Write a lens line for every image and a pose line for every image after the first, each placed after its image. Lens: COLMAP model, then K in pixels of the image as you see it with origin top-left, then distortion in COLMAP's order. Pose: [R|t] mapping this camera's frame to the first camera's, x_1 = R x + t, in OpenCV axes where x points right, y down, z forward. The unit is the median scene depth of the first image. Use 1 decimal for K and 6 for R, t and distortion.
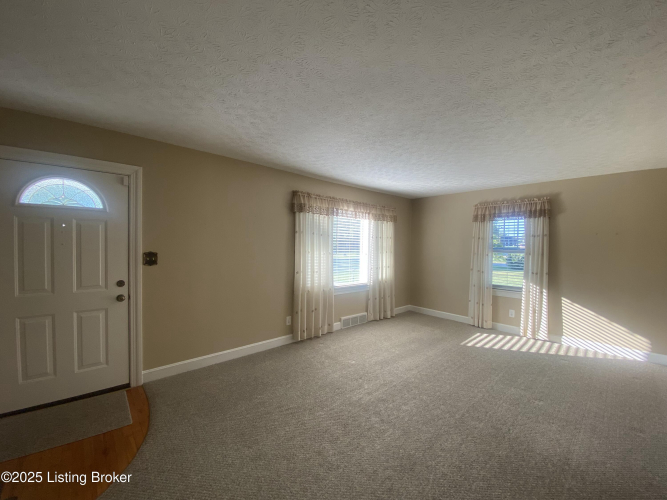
lens RADIAL K [[272.1, 0, 331.8], [0, 272.1, 249.7], [0, 0, 1]] dist [0.039173, -0.029628]
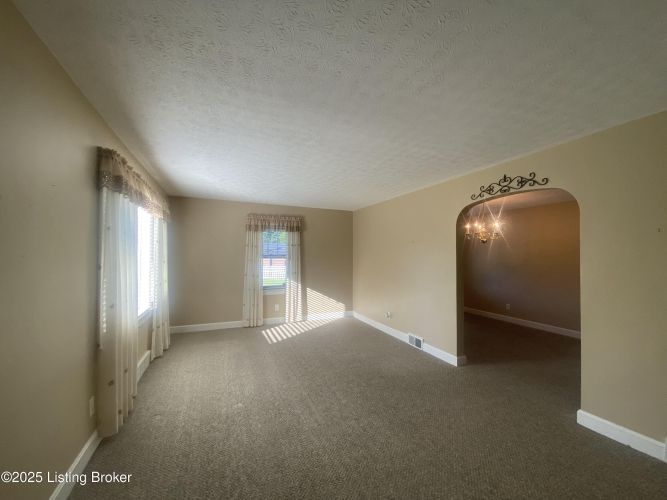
lens RADIAL K [[272.1, 0, 331.8], [0, 272.1, 249.7], [0, 0, 1]] dist [0.039173, -0.029628]
pose [[0.325385, 0.004953, 0.945569, -0.461638], [0.014774, 0.999838, -0.010321, -0.012517], [-0.945466, 0.017328, 0.325259, 0.396669]]
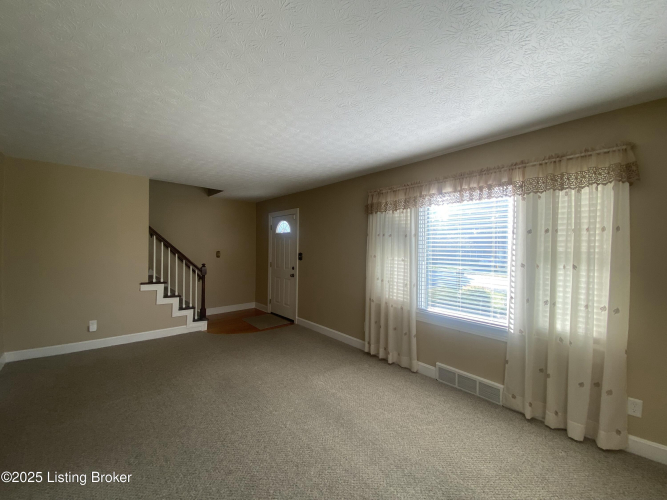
lens RADIAL K [[272.1, 0, 331.8], [0, 272.1, 249.7], [0, 0, 1]] dist [0.039173, -0.029628]
pose [[-0.023475, -0.009097, -0.999683, 0.769029], [-0.030226, 0.999508, -0.008385, -0.002382], [0.999267, 0.030019, -0.023739, 0.845354]]
